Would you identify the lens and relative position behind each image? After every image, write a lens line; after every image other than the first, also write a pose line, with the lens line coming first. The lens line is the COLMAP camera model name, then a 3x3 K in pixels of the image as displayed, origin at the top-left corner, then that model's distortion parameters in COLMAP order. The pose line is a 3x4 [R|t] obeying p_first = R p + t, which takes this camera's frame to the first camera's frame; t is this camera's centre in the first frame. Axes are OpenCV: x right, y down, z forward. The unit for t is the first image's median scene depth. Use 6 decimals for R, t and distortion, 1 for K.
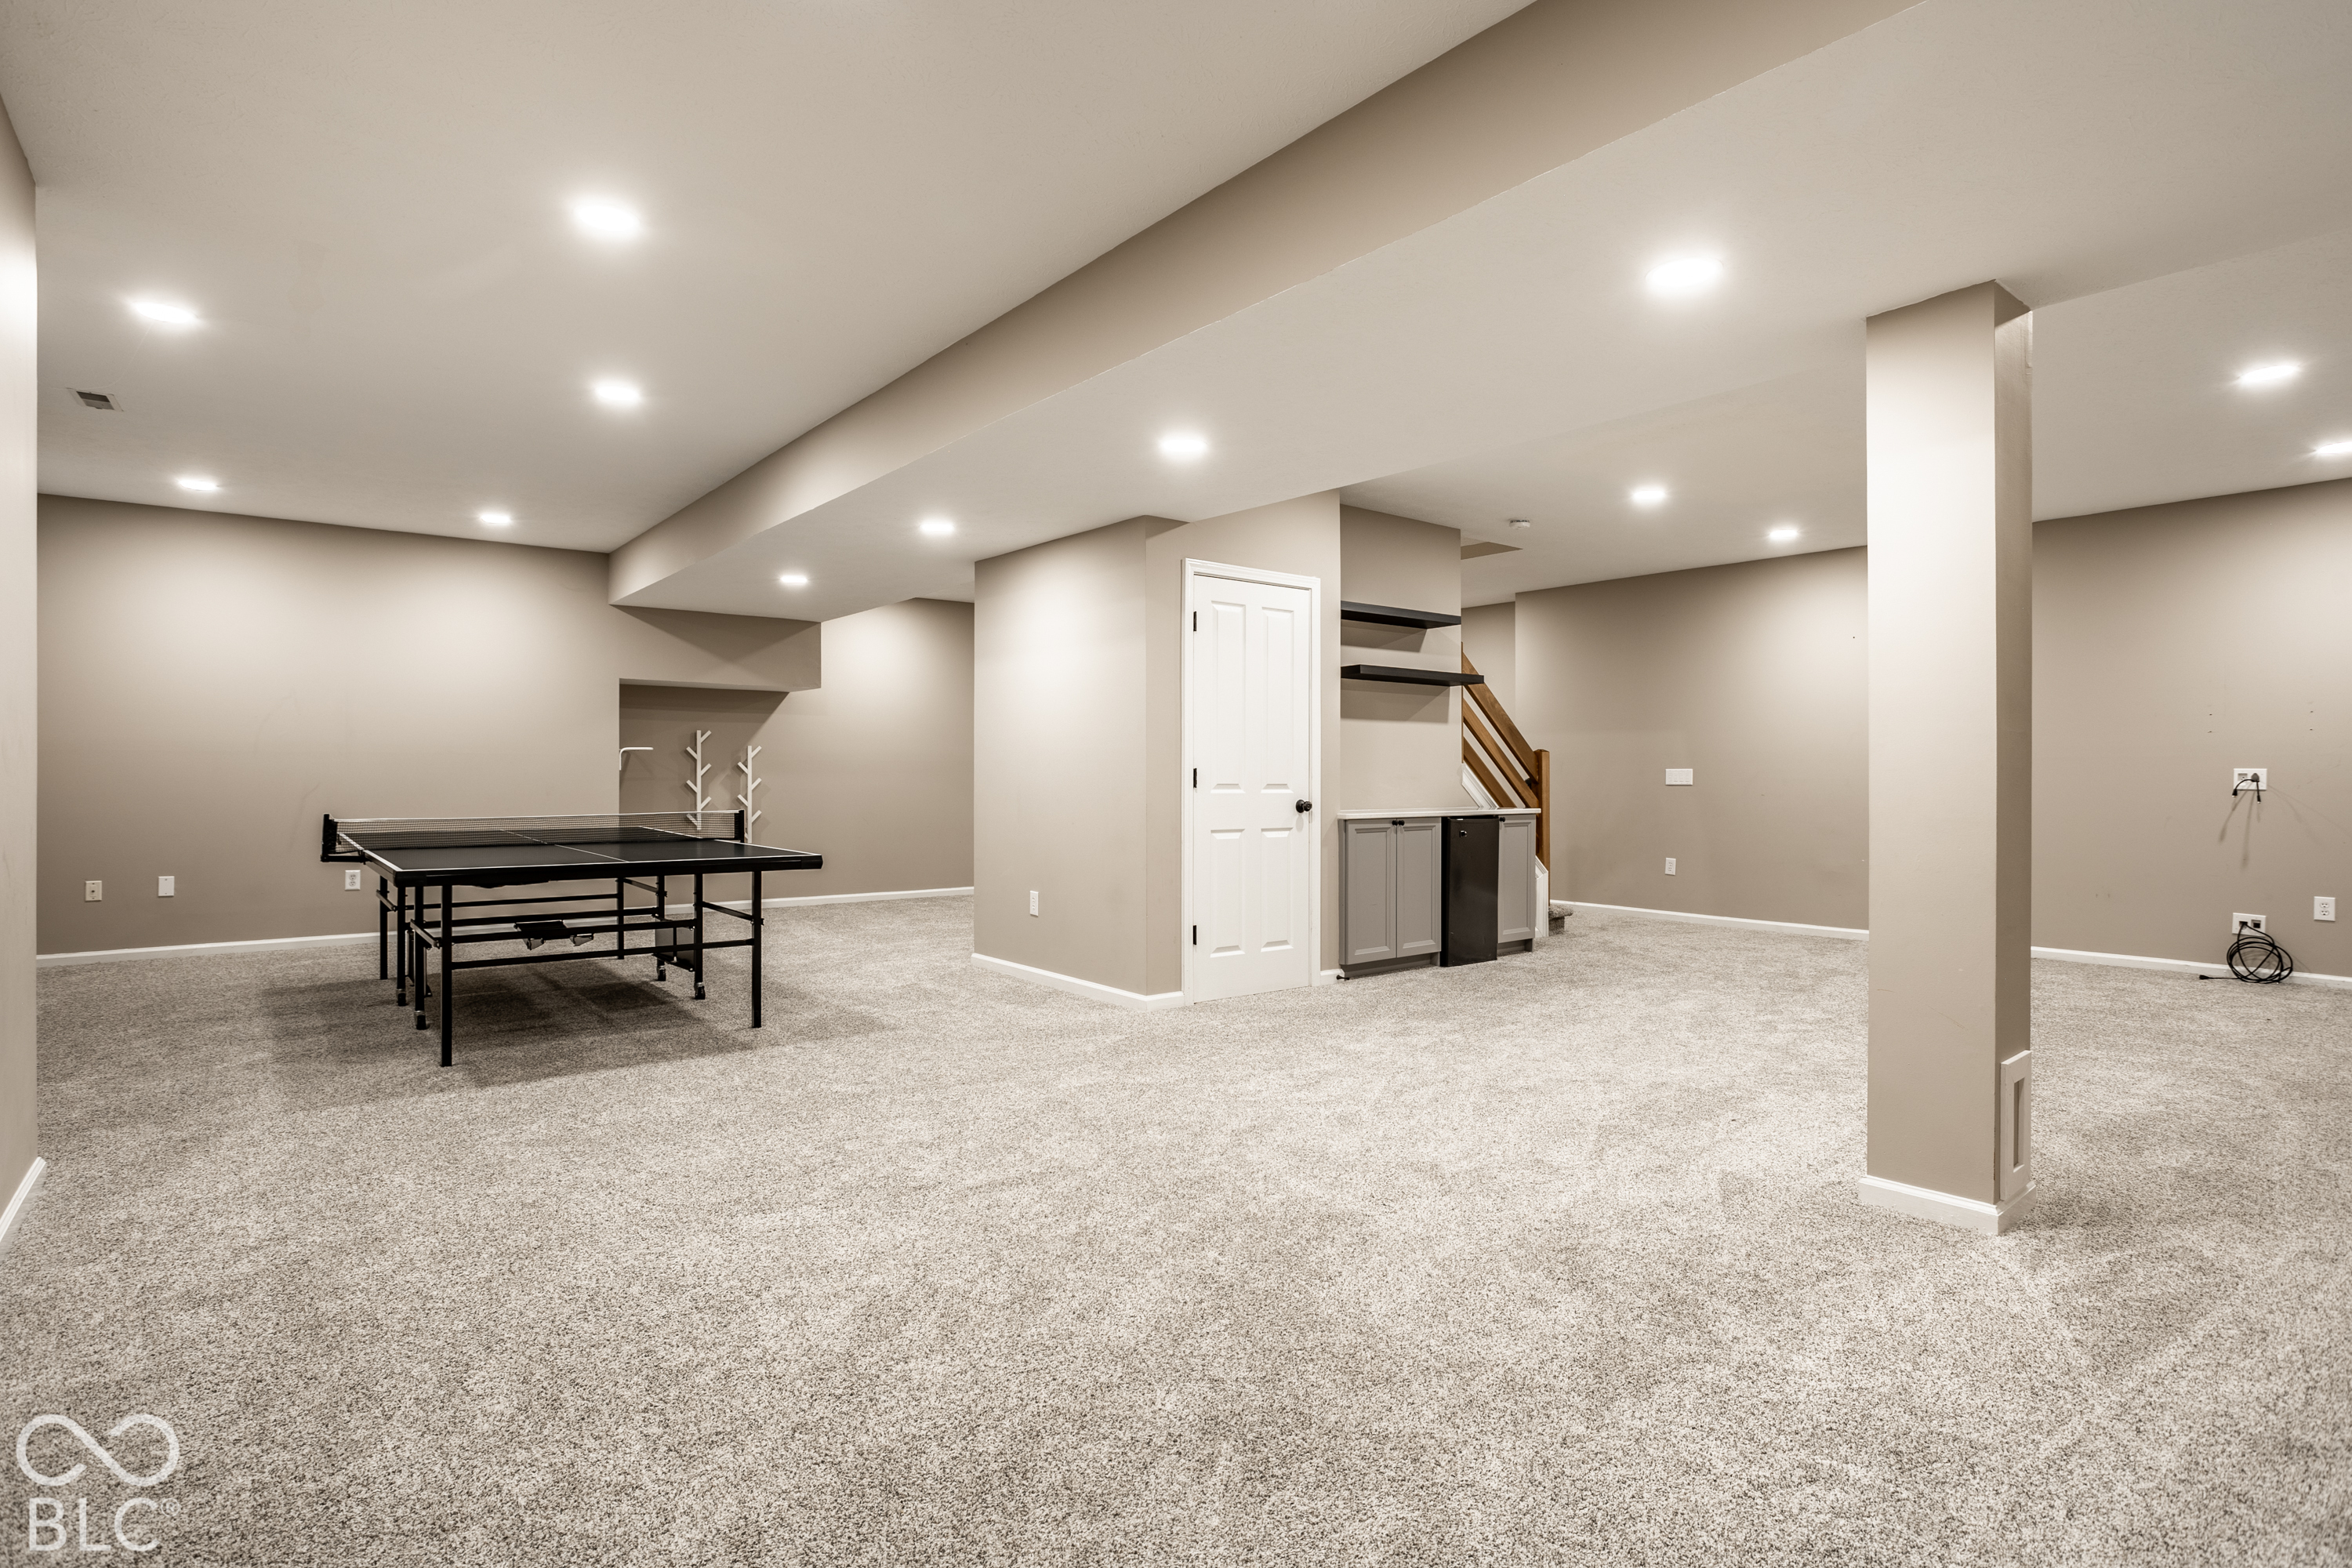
lens RADIAL K [[1202.7, 0, 1180.2], [0, 1202.7, 780.6], [0, 0, 1]] dist [-0.033192, 0.003533]
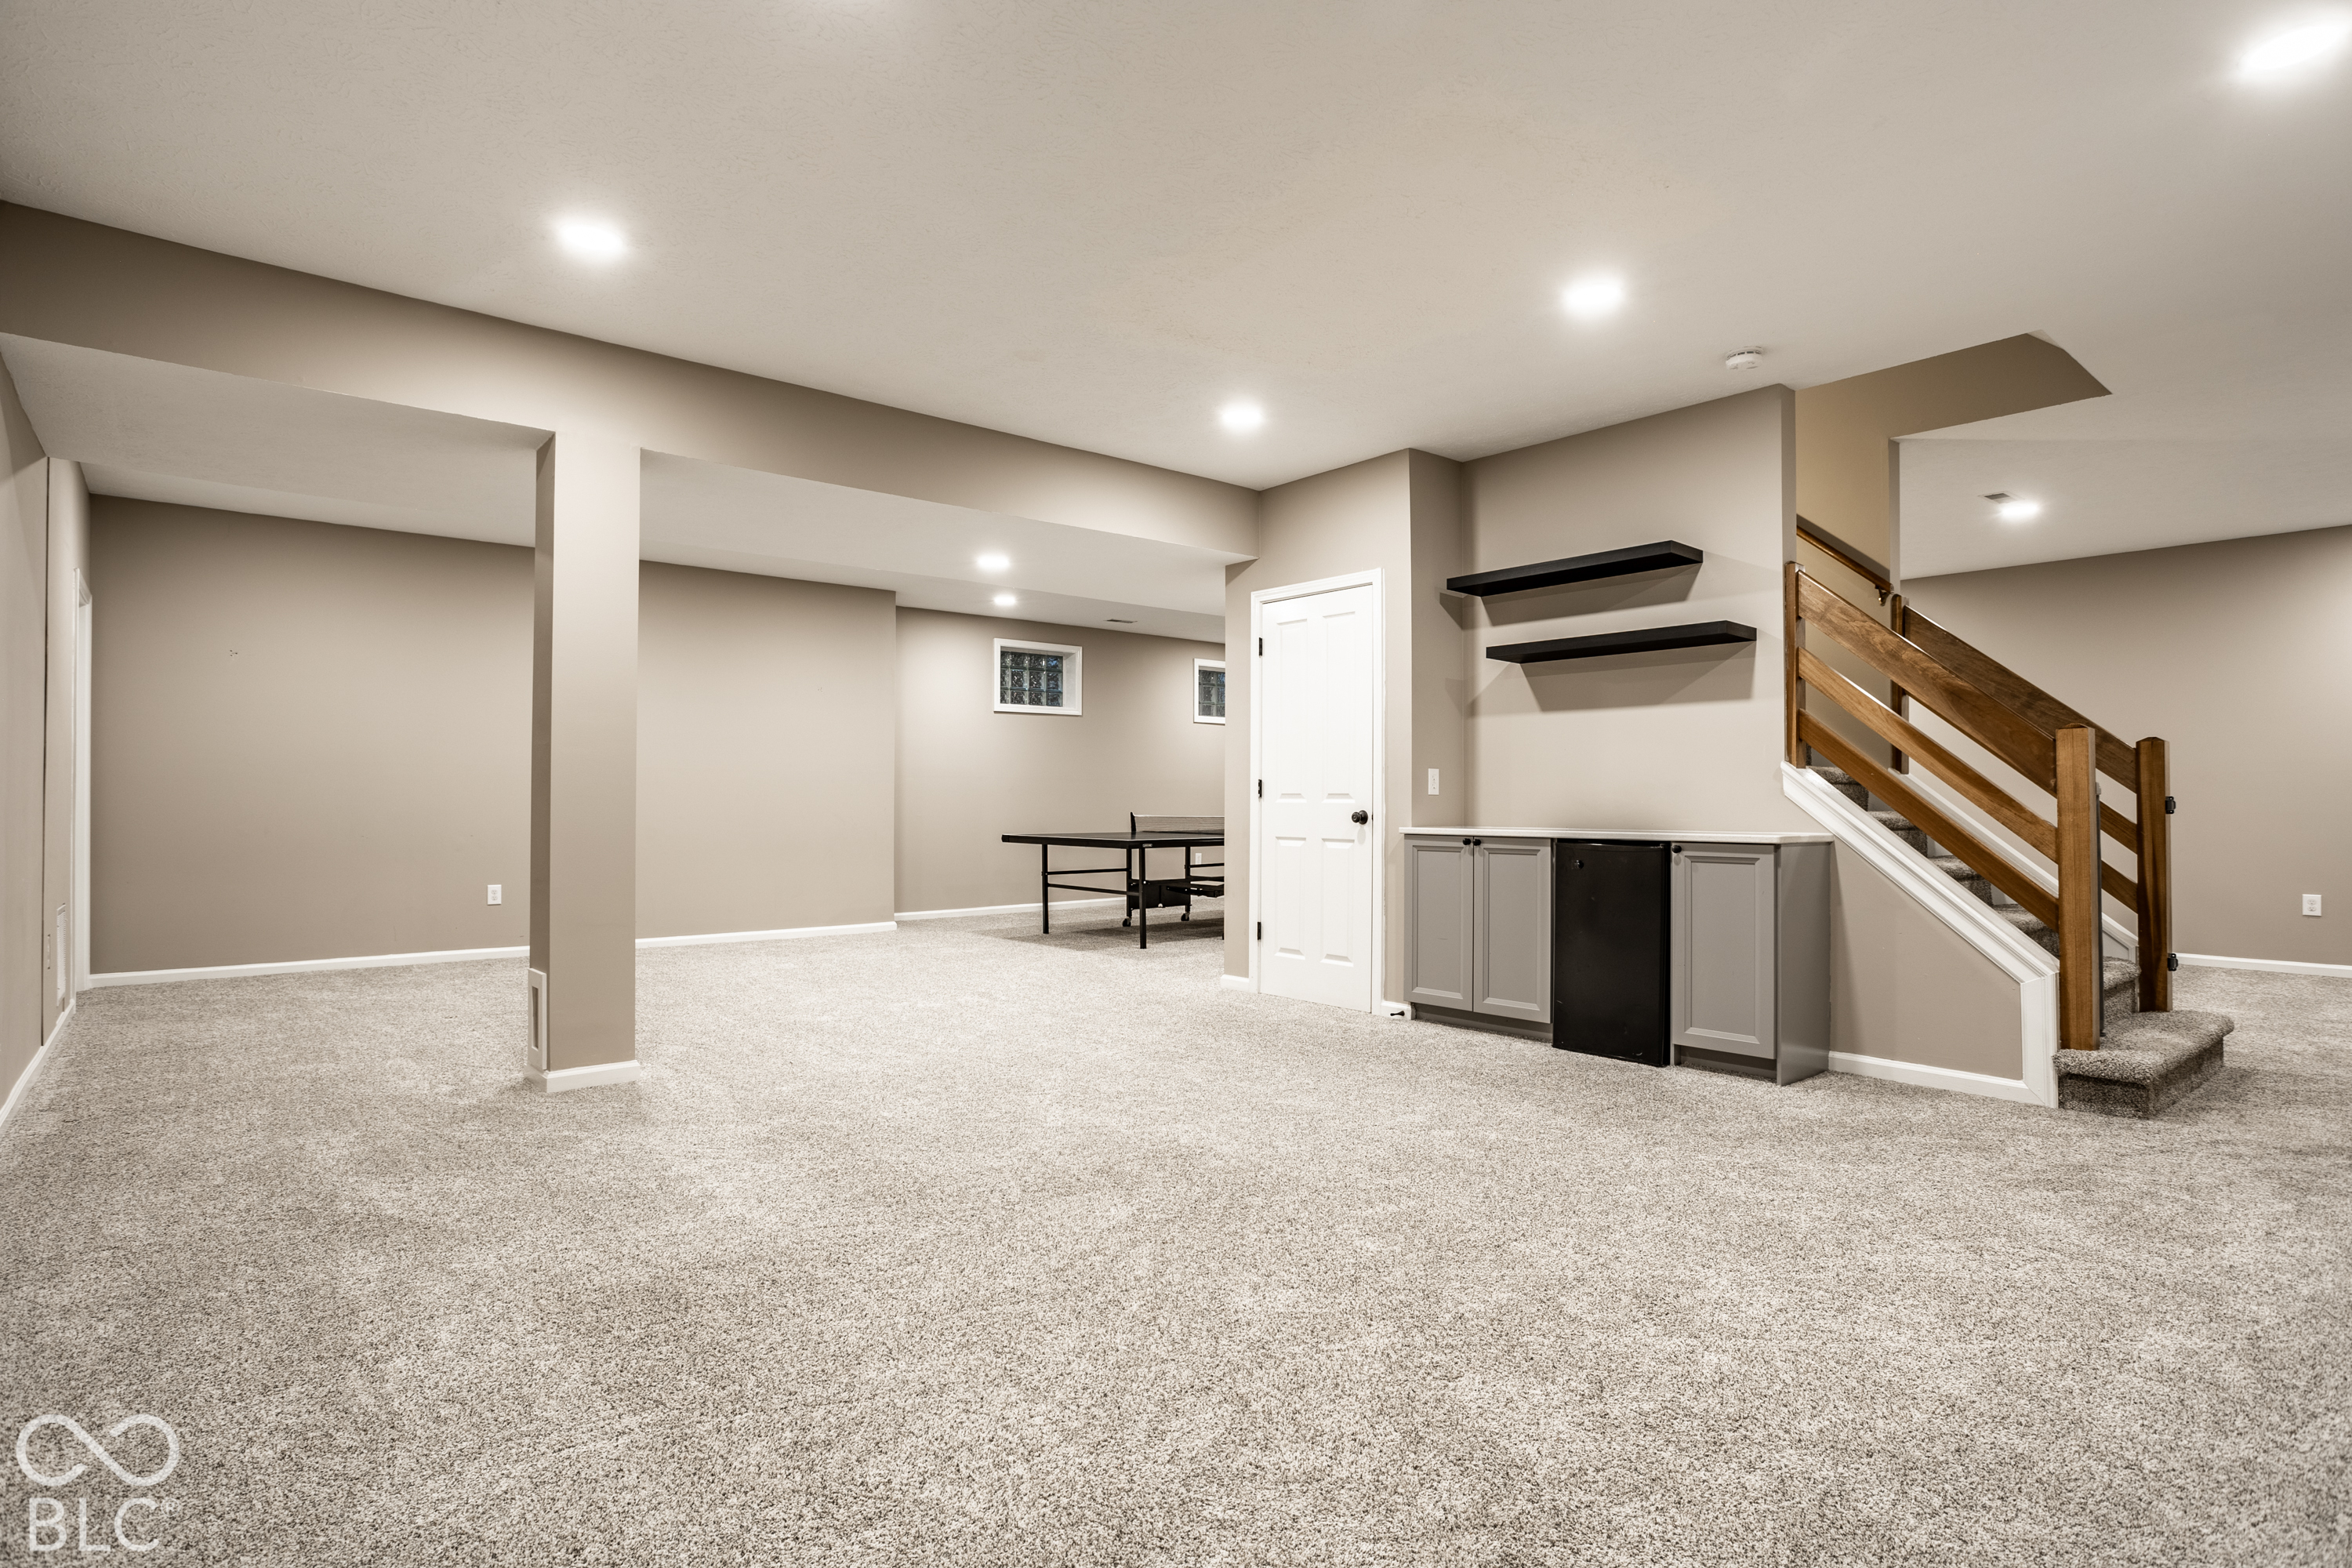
lens RADIAL K [[1202.7, 0, 1180.0], [0, 1202.7, 783.9], [0, 0, 1]] dist [-0.033192, 0.003533]
pose [[0.023895, -0.015511, -0.999594, 0.977139], [-0.003932, 0.999870, -0.015609, 0.009696], [0.999707, 0.004303, 0.023831, 0.788665]]
